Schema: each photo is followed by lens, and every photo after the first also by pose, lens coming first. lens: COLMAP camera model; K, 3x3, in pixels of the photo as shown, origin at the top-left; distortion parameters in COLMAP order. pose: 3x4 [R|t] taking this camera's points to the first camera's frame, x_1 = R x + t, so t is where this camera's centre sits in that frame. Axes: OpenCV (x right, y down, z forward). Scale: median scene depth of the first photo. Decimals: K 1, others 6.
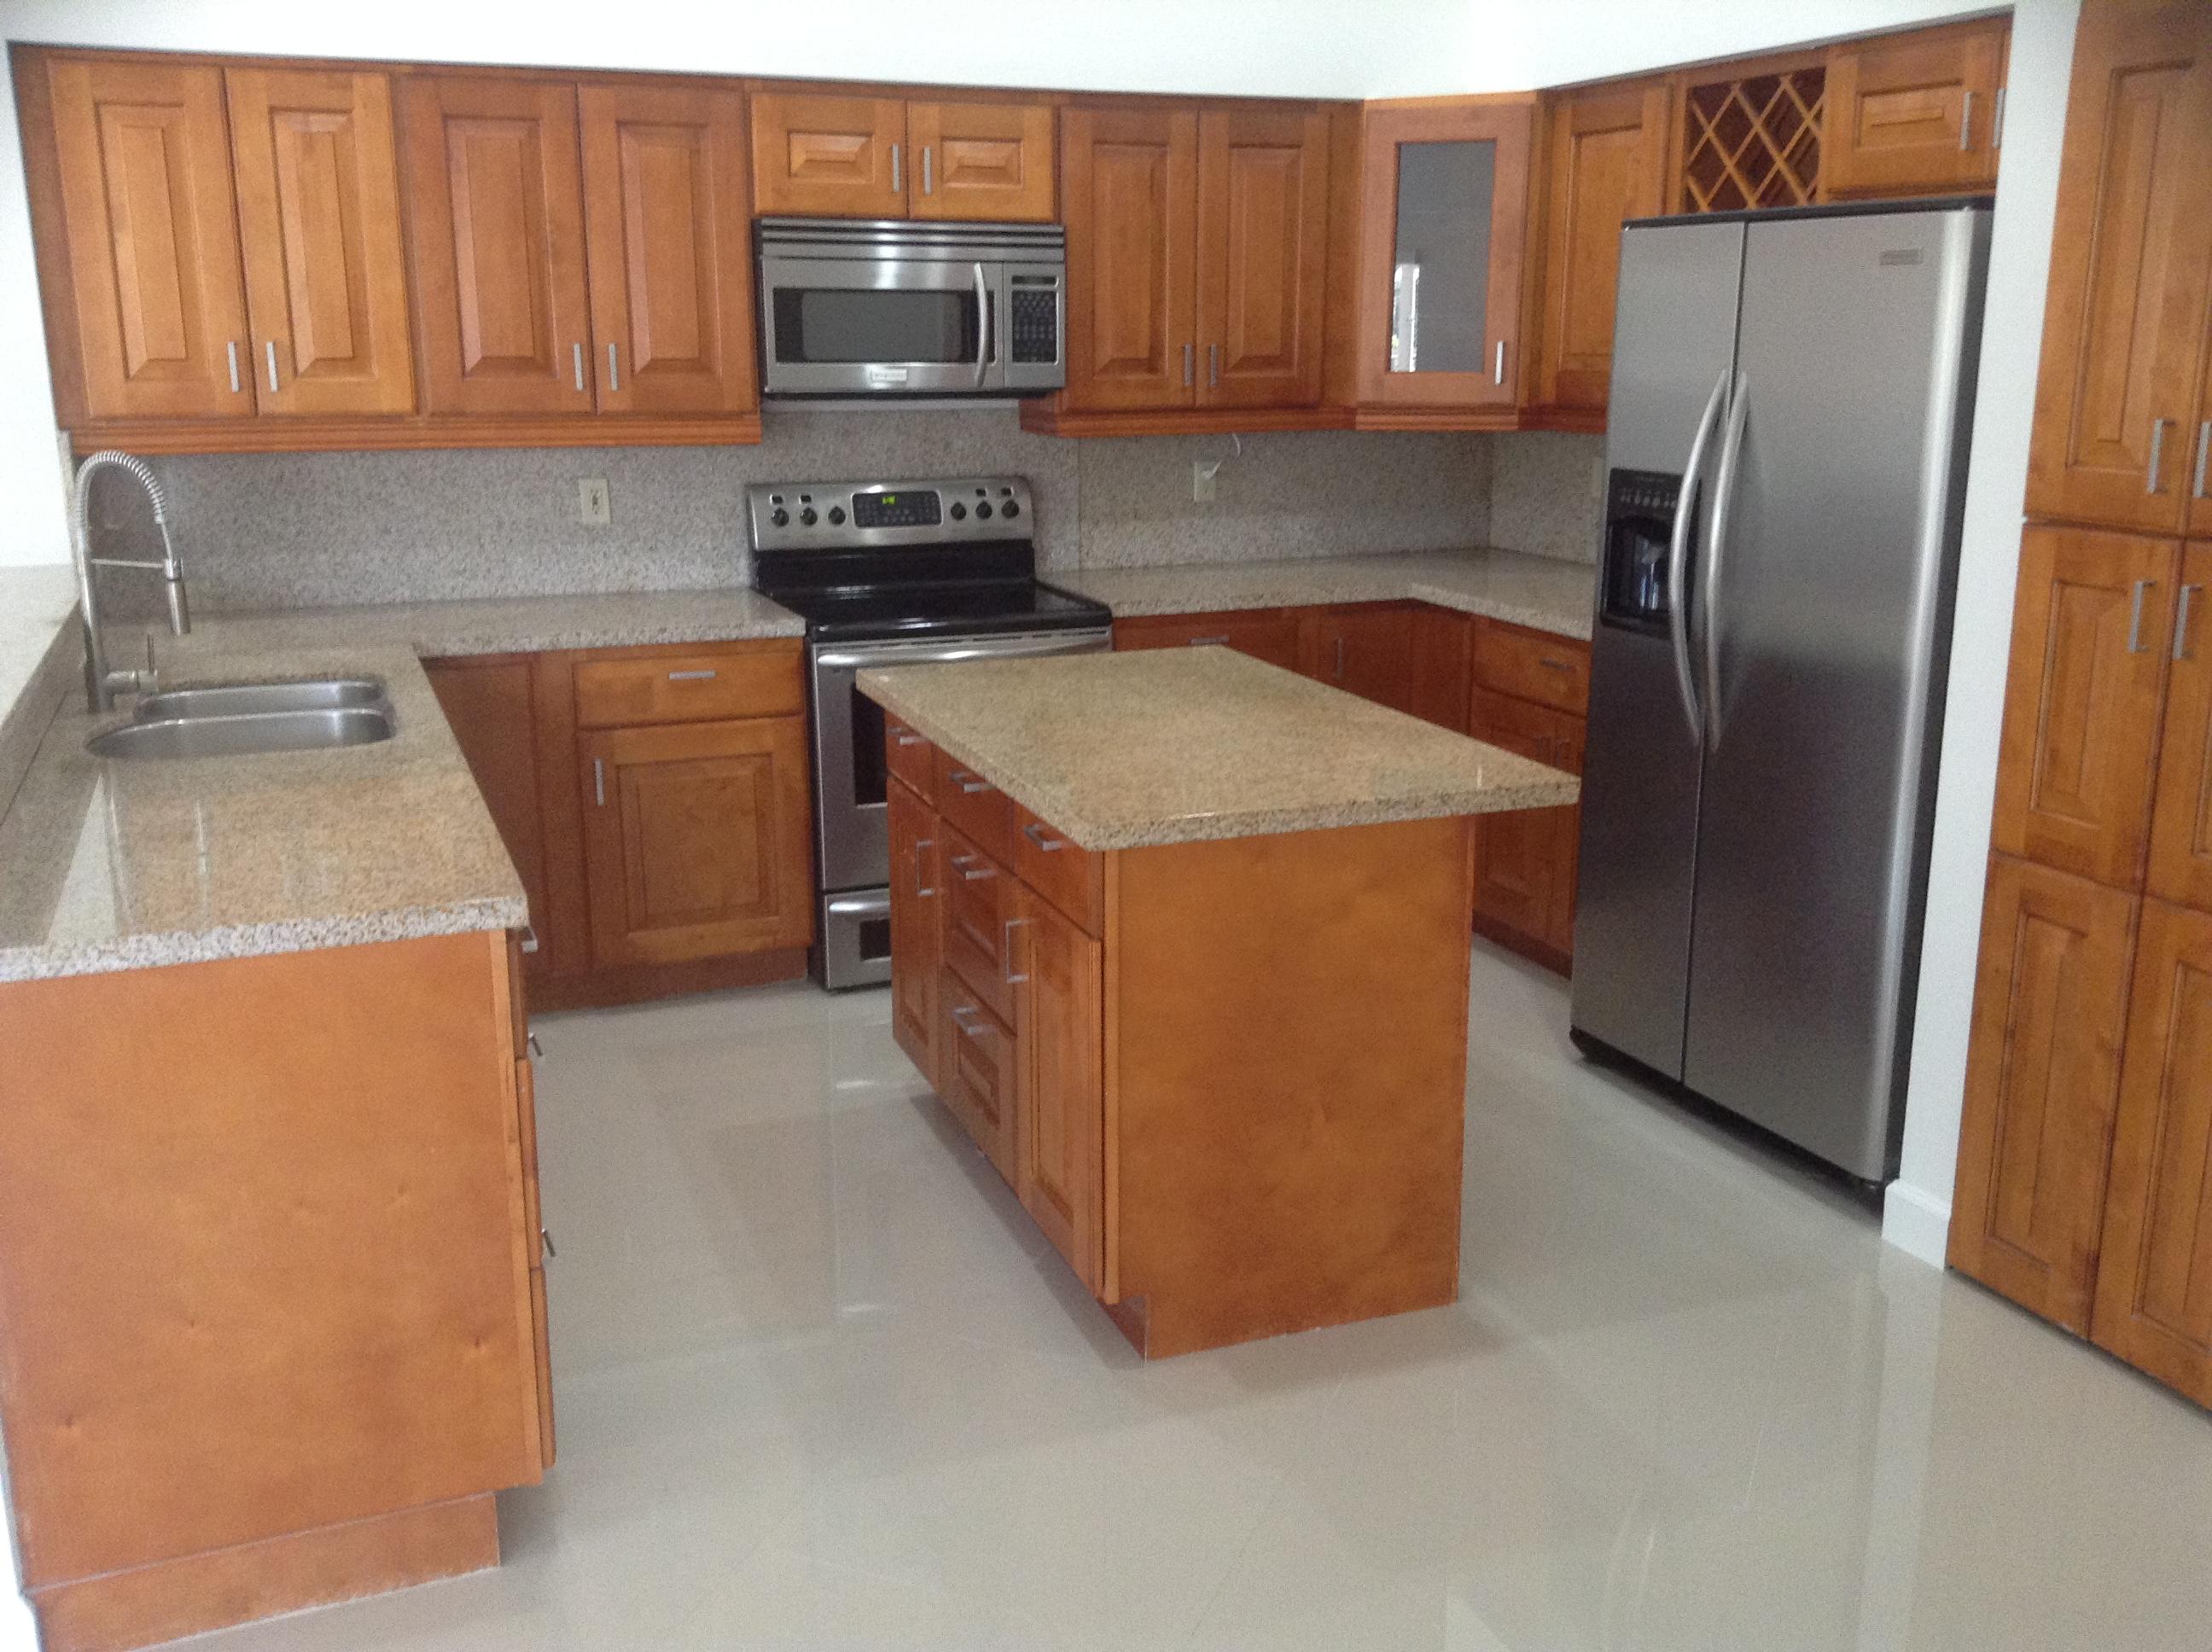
lens RADIAL K [[2023.0, 0, 1077.1], [0, 2023.0, 822.2], [0, 0, 1]] dist [0.172698, -0.352726]
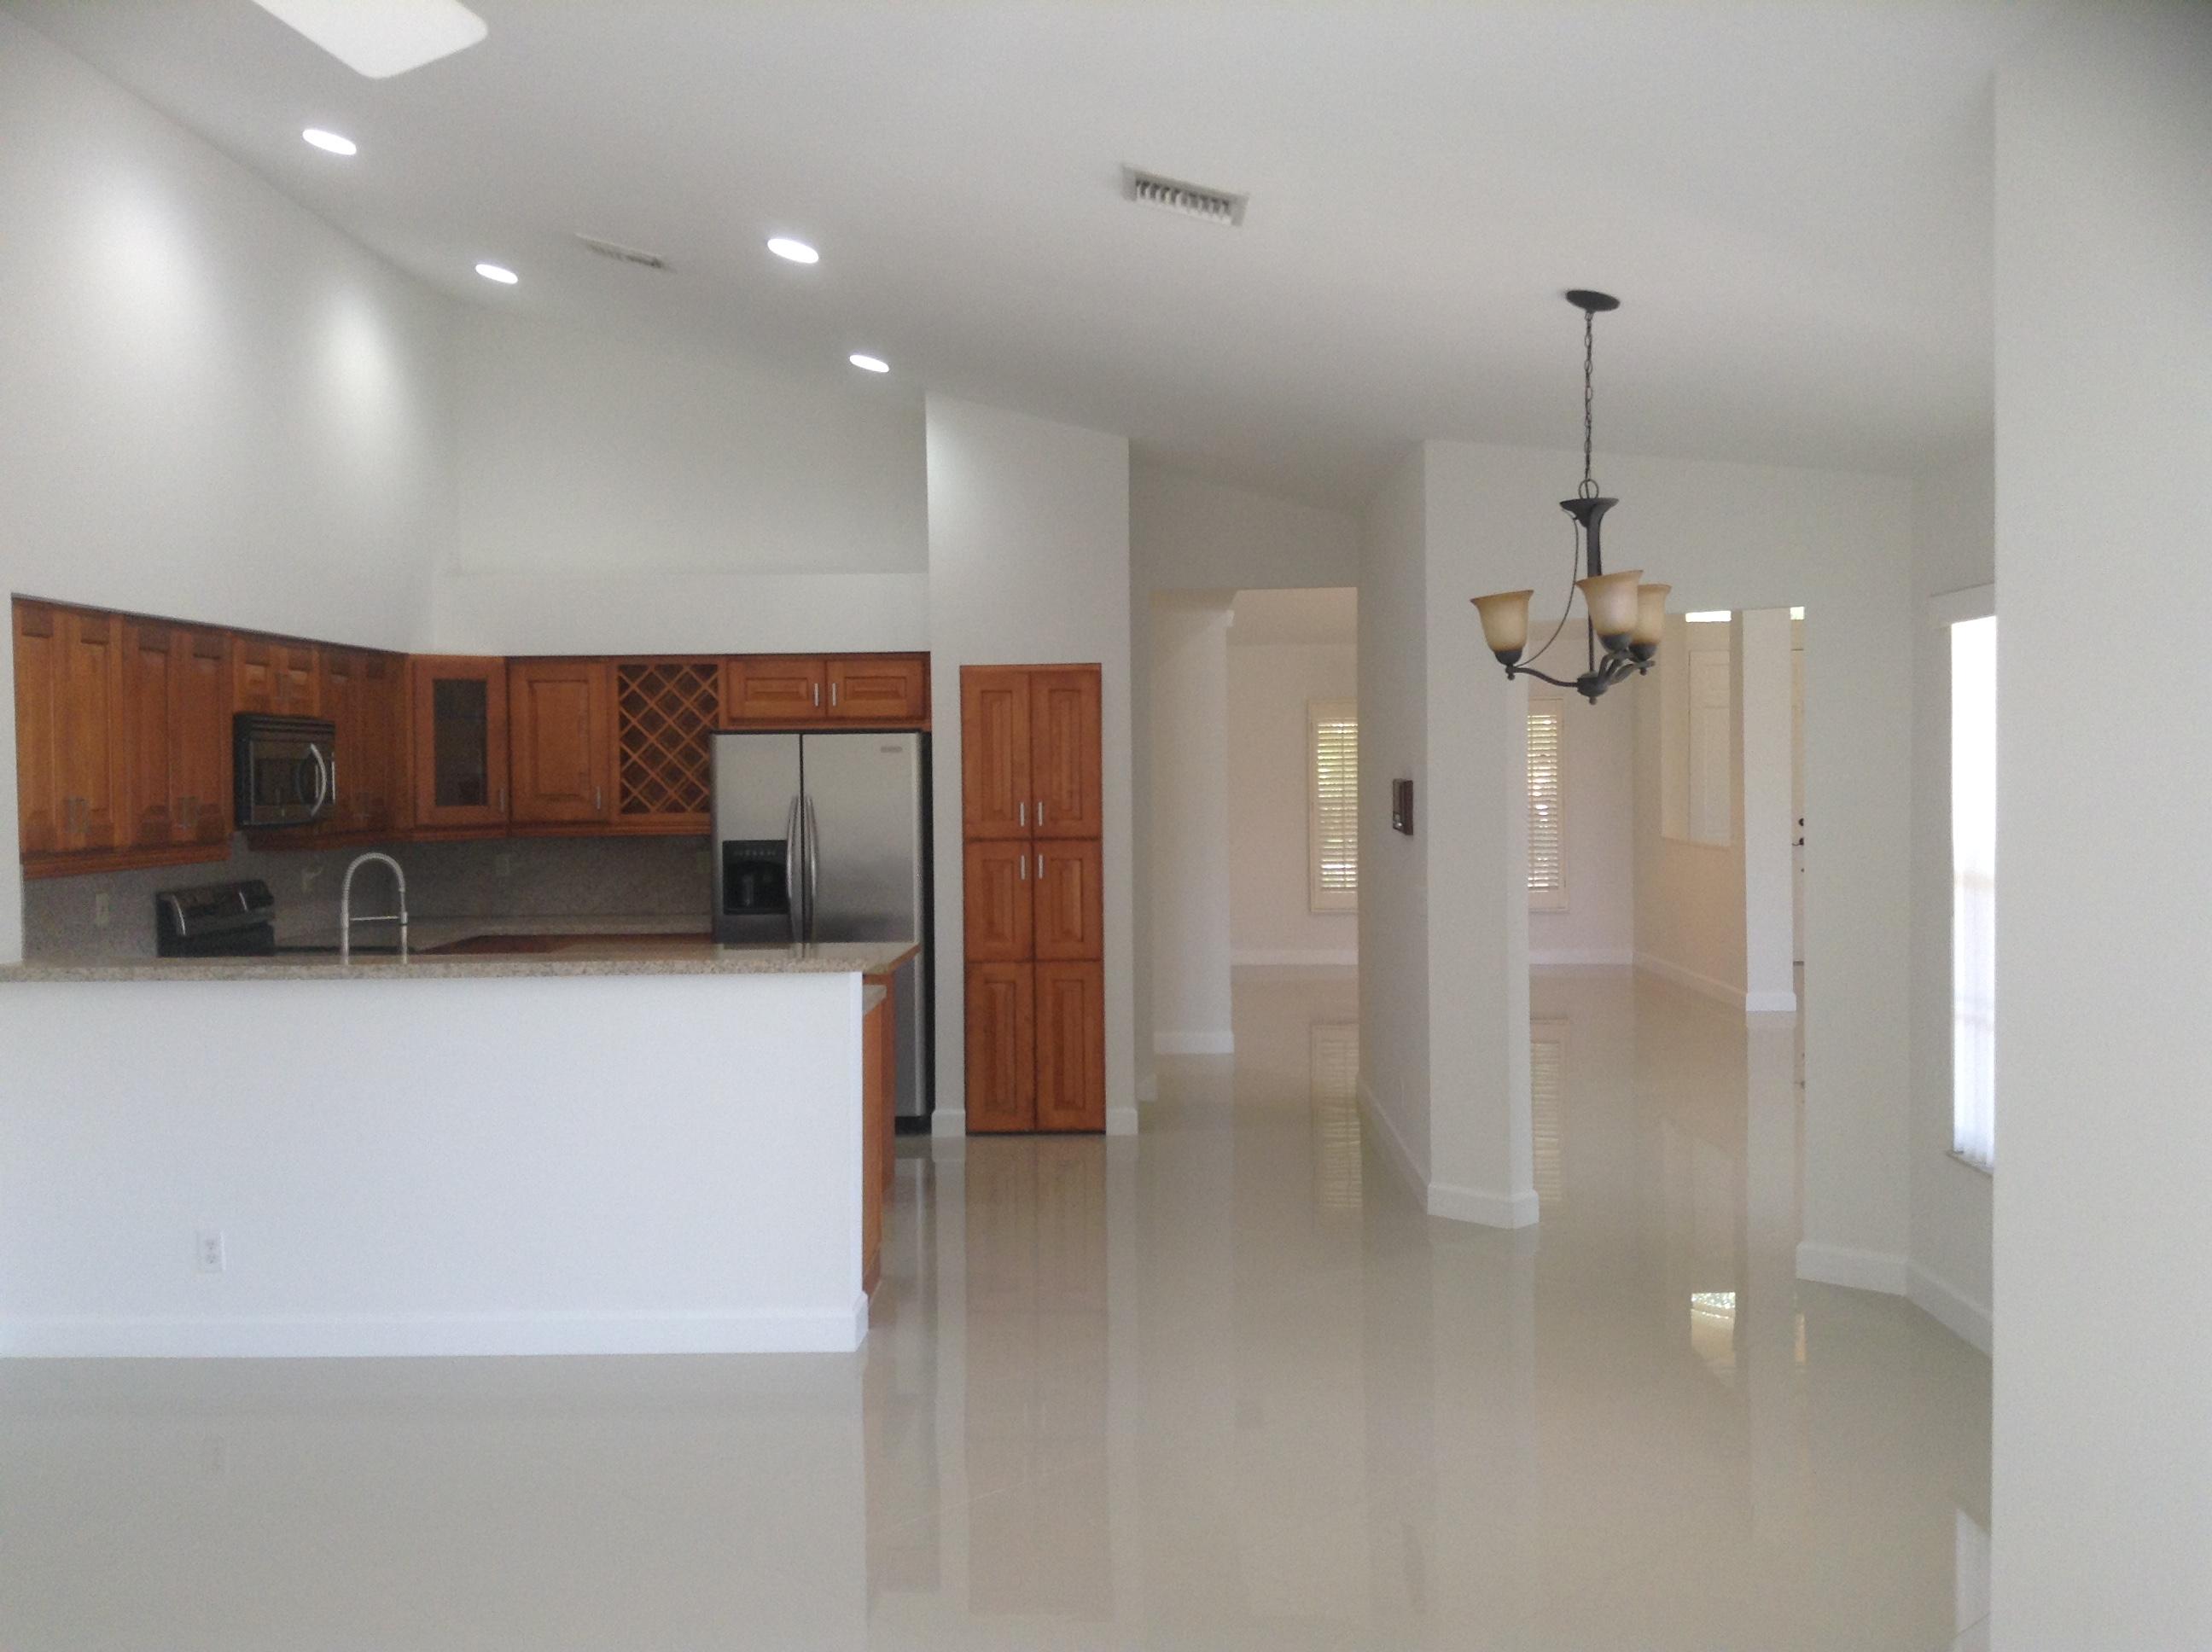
lens RADIAL K [[2023.0, 0, 1077.1], [0, 2023.0, 822.2], [0, 0, 1]] dist [0.172698, -0.352726]
pose [[0.401604, -0.028725, 0.915363, -1.376512], [0.232155, 0.970054, -0.071414, 0.041190], [-0.885900, 0.241186, 0.396246, -0.154994]]
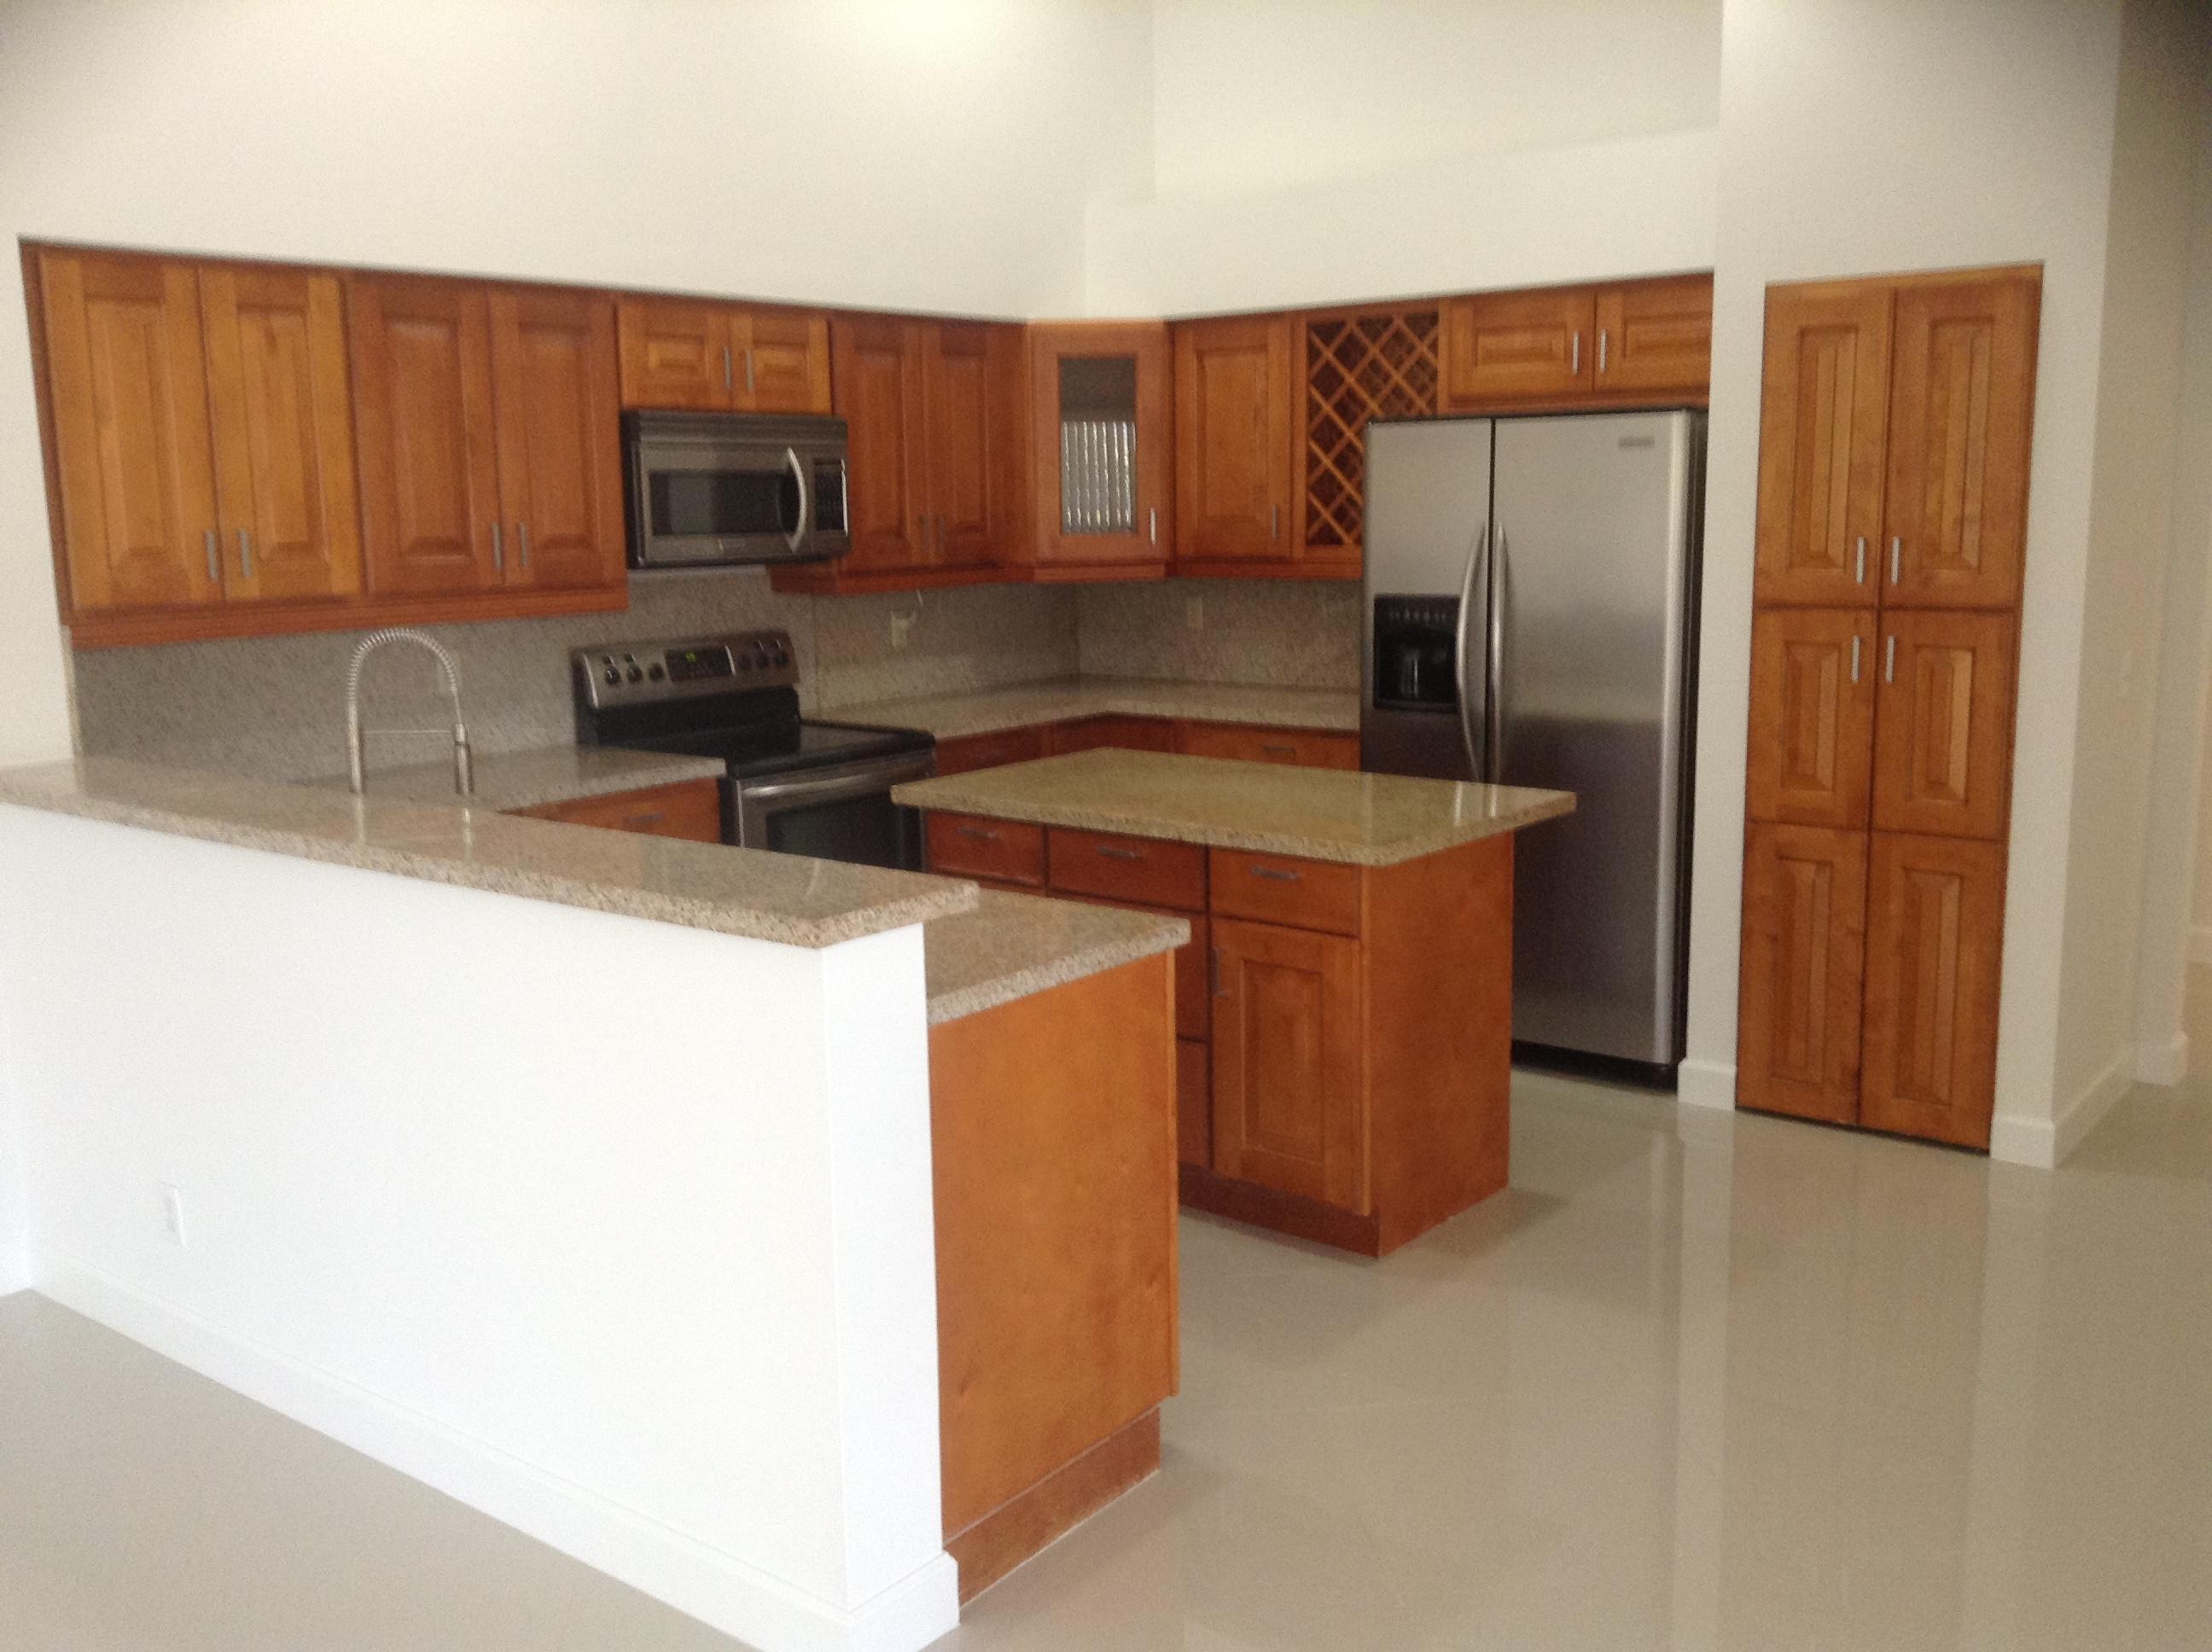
lens RADIAL K [[2023.0, 0, 1077.1], [0, 2023.0, 822.2], [0, 0, 1]] dist [0.172698, -0.352726]
pose [[0.868364, -0.095082, 0.486727, -0.529009], [0.135262, 0.989647, -0.047992, 0.014097], [-0.477125, 0.107510, 0.872235, -0.066862]]
